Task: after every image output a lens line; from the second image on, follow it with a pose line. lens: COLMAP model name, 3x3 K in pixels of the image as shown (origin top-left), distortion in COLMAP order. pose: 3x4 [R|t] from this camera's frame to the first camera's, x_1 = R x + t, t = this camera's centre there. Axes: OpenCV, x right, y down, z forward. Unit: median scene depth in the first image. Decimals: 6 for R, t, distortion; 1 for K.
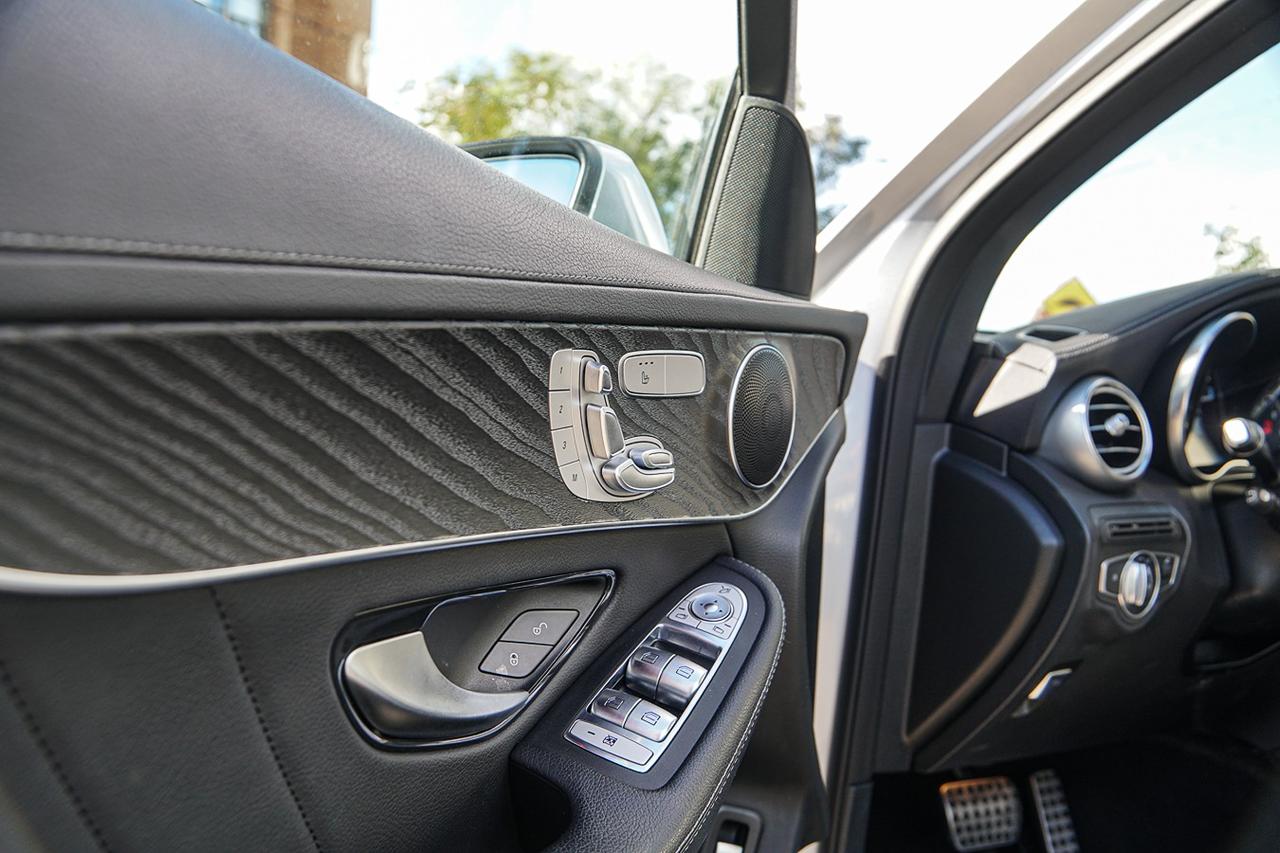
lens RADIAL K [[994.4, 0, 640.0], [0, 994.4, 426.5], [0, 0, 1]] dist [-0.149202, 0.108989]
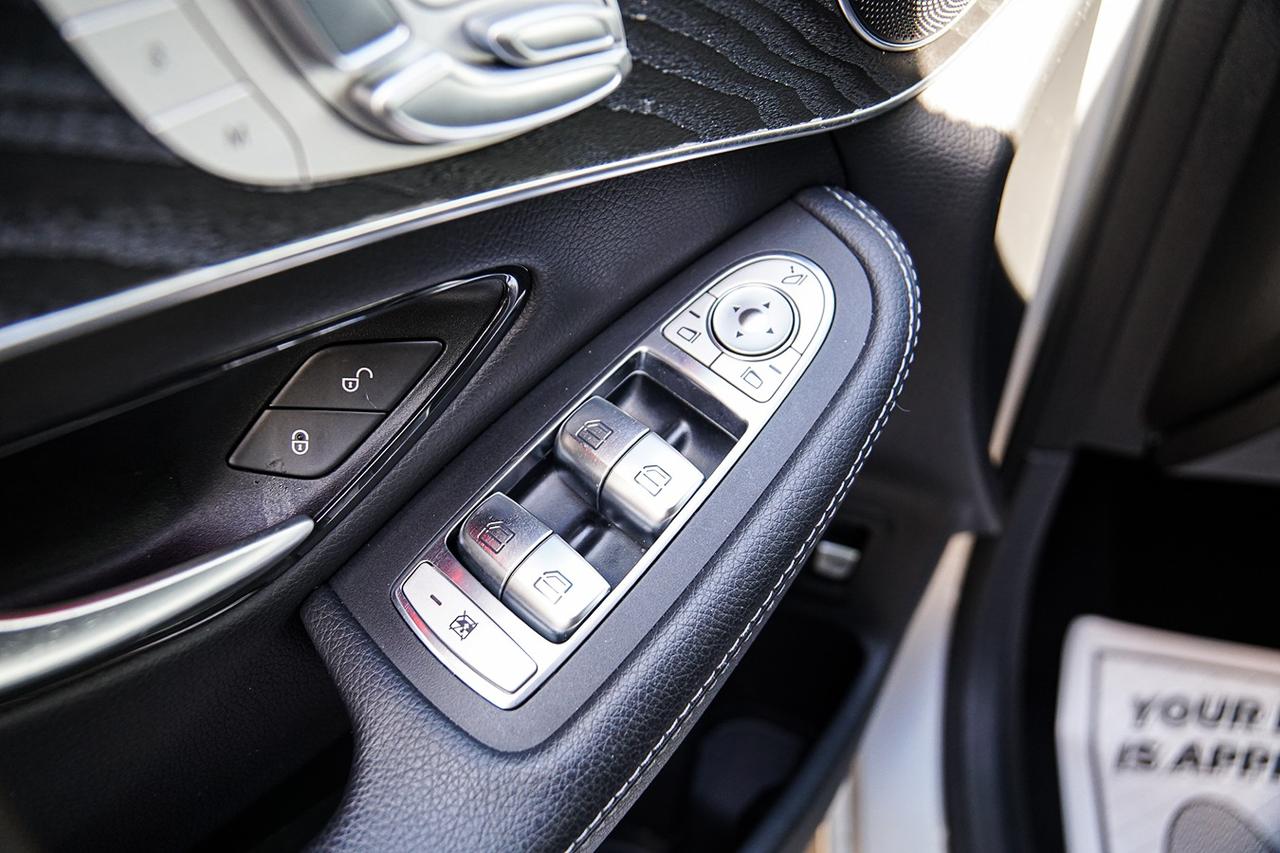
lens RADIAL K [[994.4, 0, 640.0], [0, 994.4, 426.5], [0, 0, 1]] dist [-0.149202, 0.108989]
pose [[0.961675, 0.145239, -0.232566, 0.155237], [0.010931, 0.827205, 0.561794, -0.050536], [0.273974, -0.542806, 0.793914, 0.645220]]
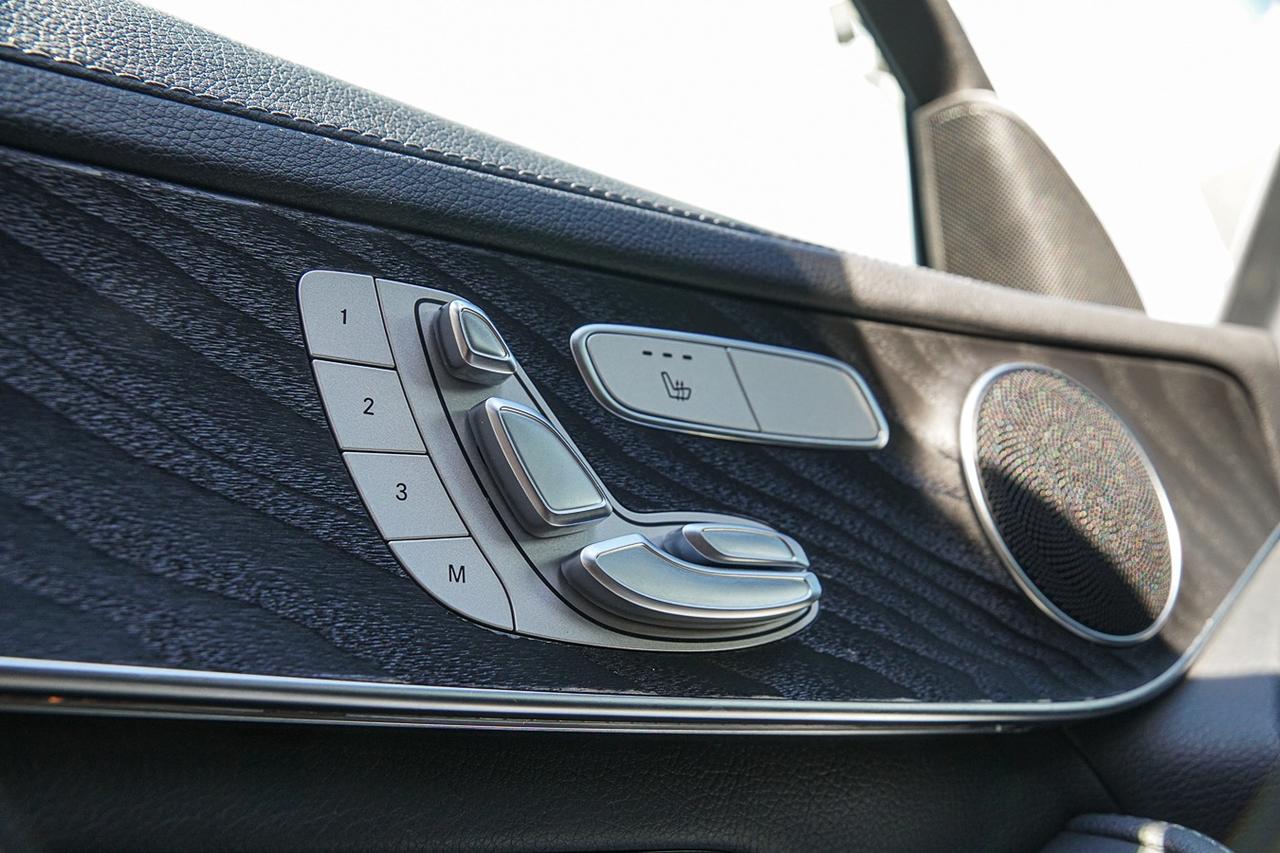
lens RADIAL K [[994.4, 0, 640.0], [0, 994.4, 426.5], [0, 0, 1]] dist [-0.149202, 0.108989]
pose [[0.862029, -0.358501, -0.358307, 0.149196], [0.153398, 0.858289, -0.489703, 0.189428], [0.483090, 0.367174, 0.794863, 0.633868]]
